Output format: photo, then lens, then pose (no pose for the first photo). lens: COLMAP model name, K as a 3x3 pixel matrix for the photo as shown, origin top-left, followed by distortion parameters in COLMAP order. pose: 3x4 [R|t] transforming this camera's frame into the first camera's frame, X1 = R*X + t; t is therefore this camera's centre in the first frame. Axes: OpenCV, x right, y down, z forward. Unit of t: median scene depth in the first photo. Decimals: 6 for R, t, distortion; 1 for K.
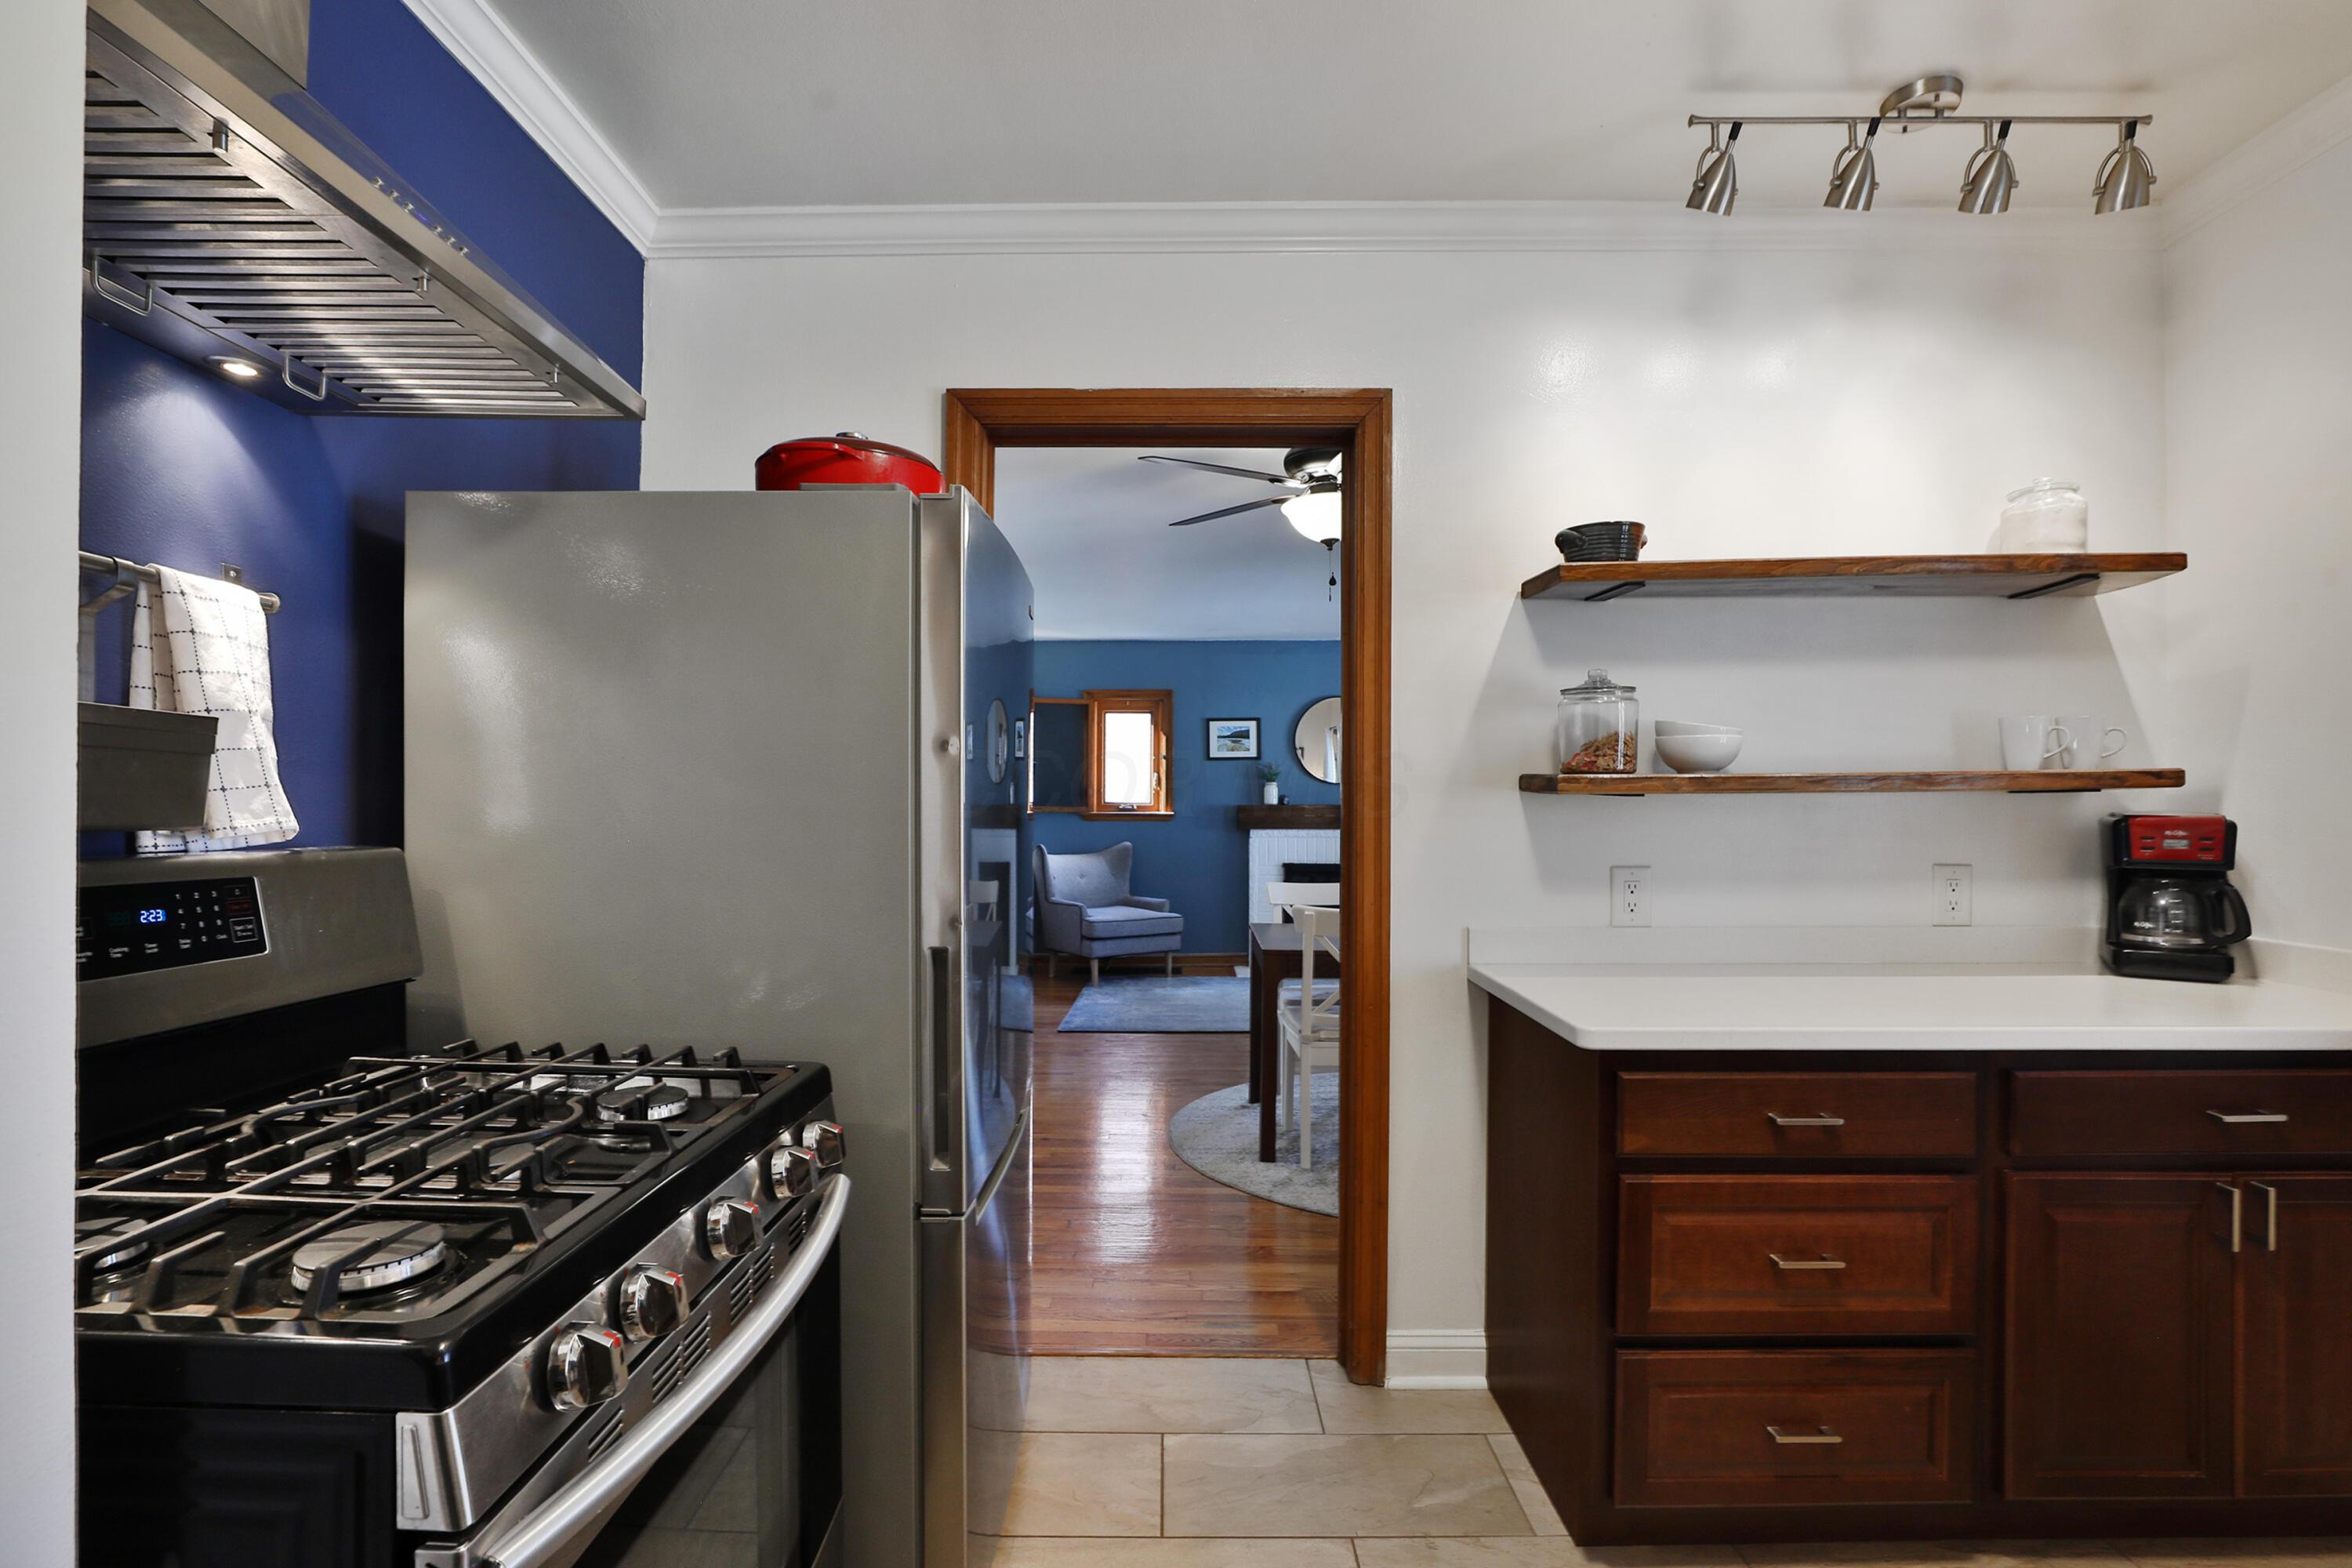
lens RADIAL K [[1102.0, 0, 1168.6], [0, 1102.0, 852.9], [0, 0, 1]] dist [-0.014727, -0.000124]
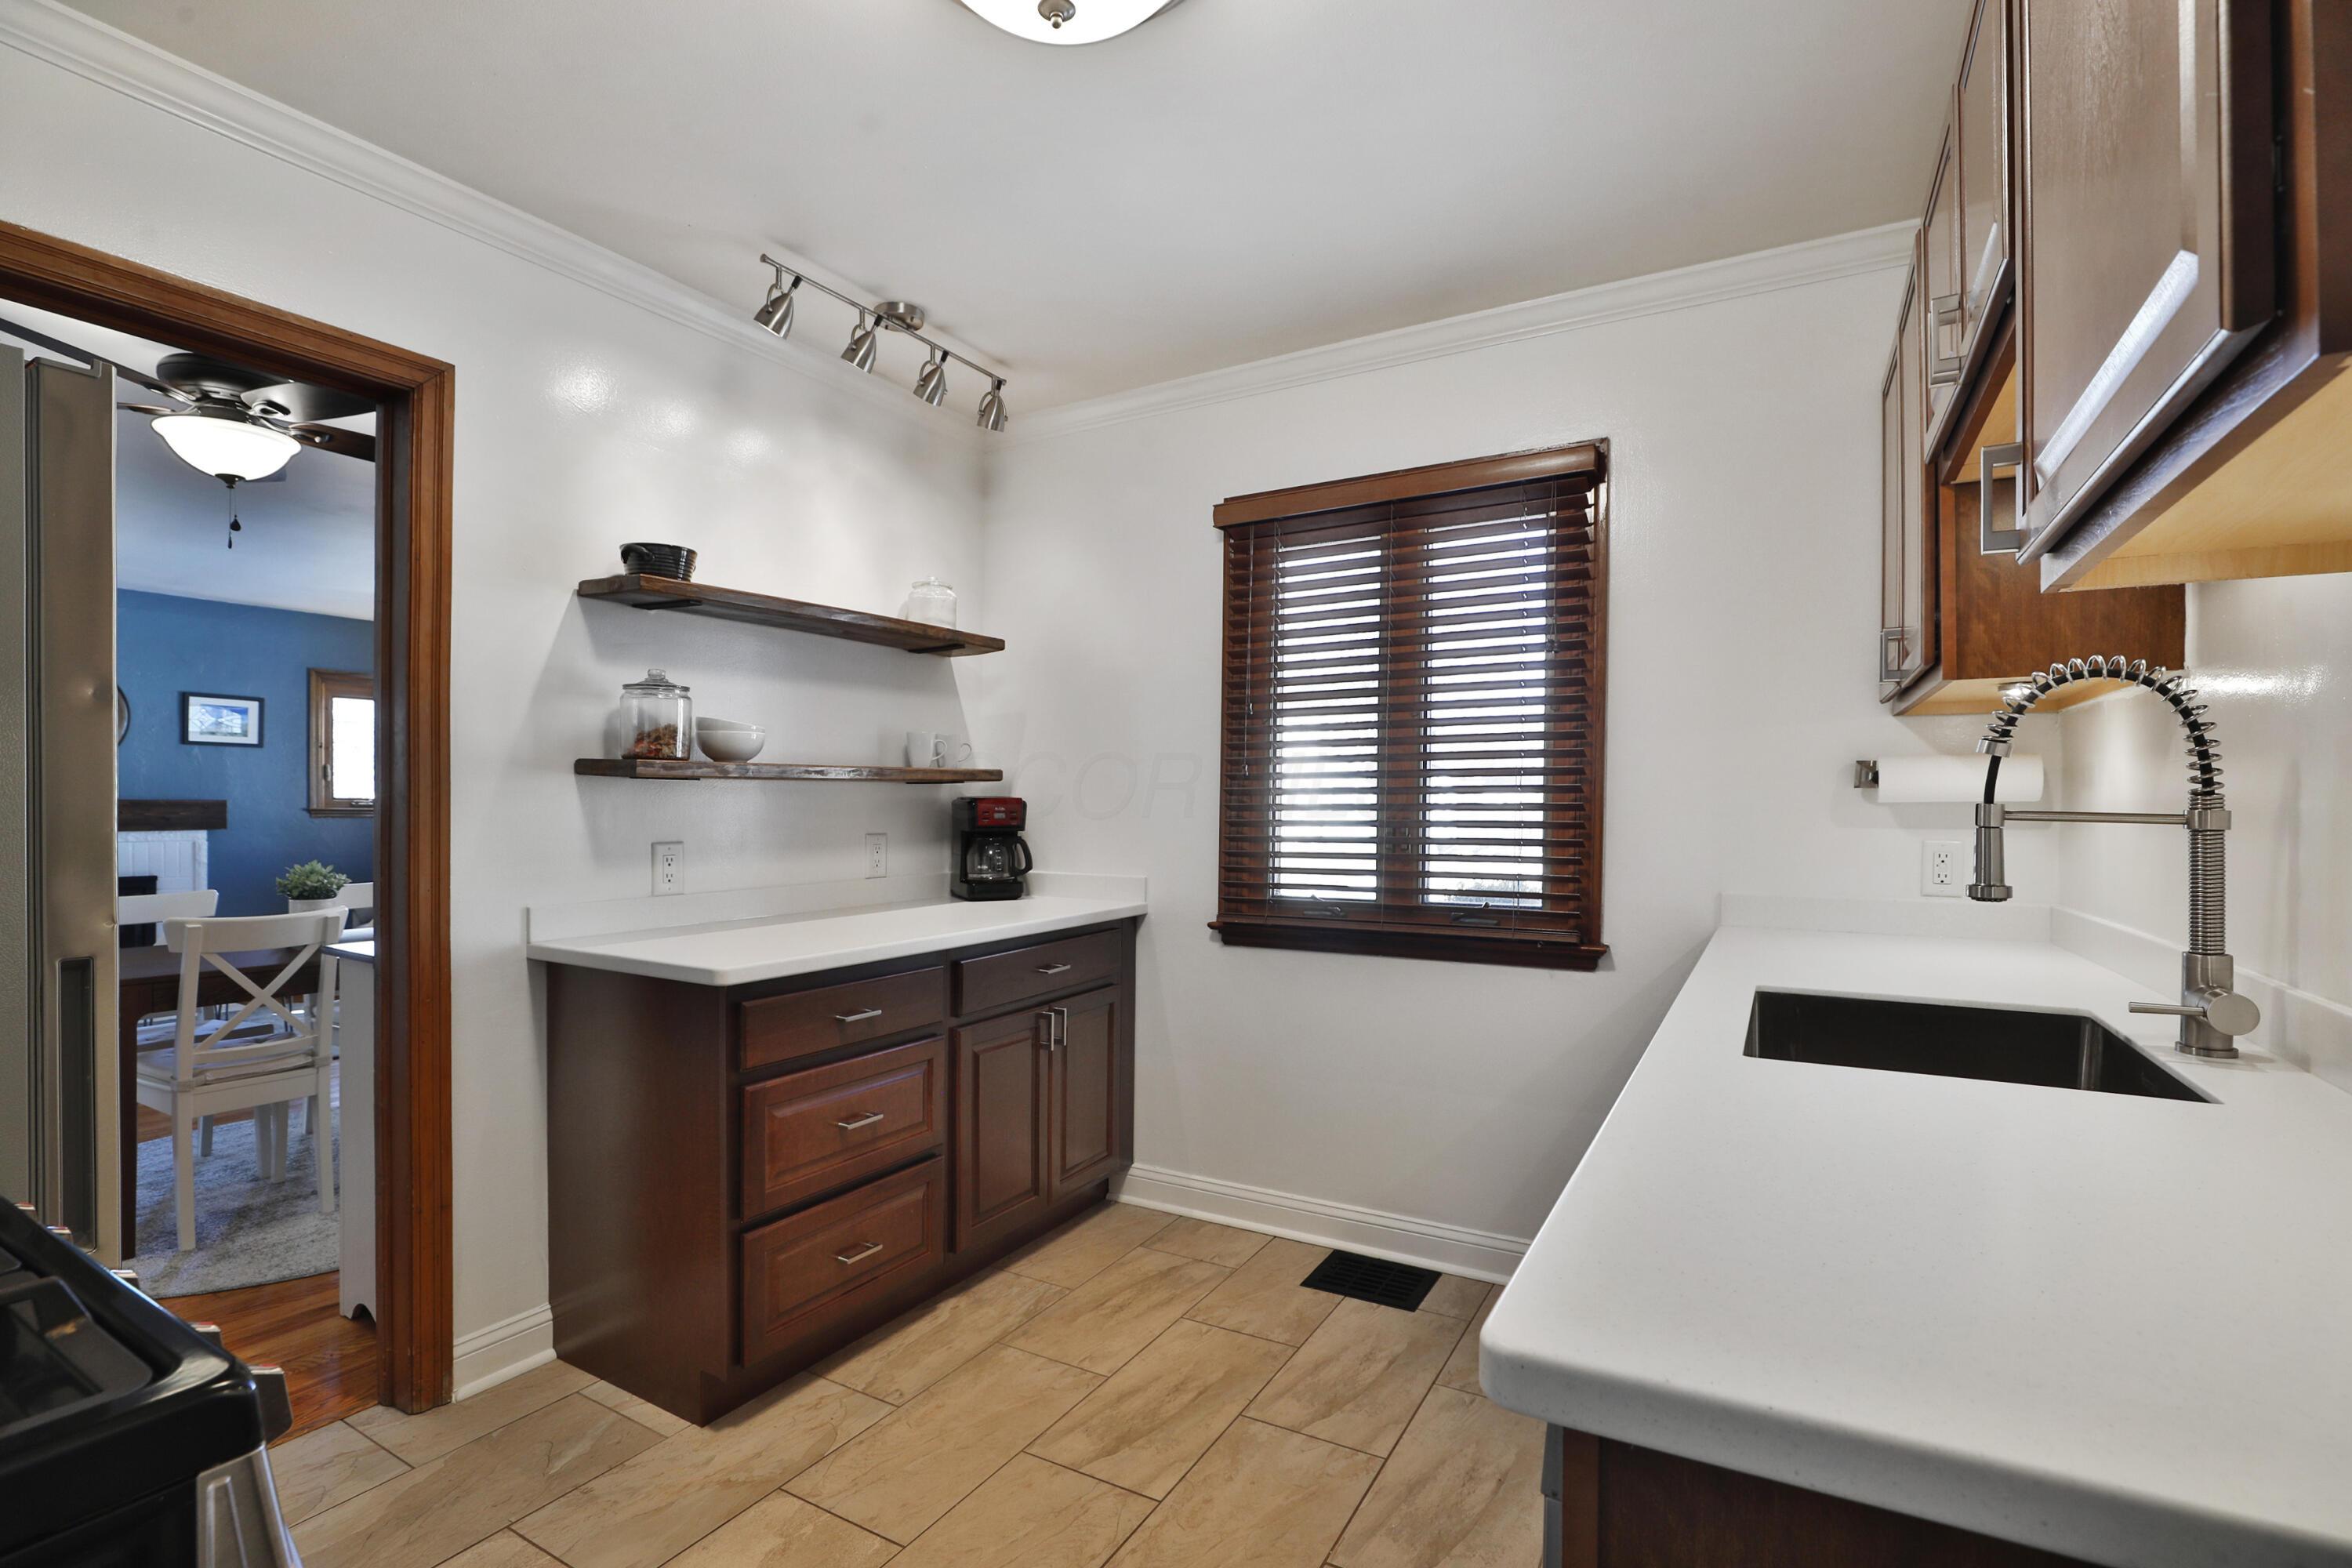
lens RADIAL K [[1067.4, 0, 1176.1], [0, 1067.4, 809.5], [0, 0, 1]] dist [-0.000570, -0.000234]
pose [[0.496041, -0.006393, 0.868275, -0.312243], [0.040152, 0.999072, -0.015582, 0.017361], [-0.867370, 0.042592, 0.495838, -0.019403]]
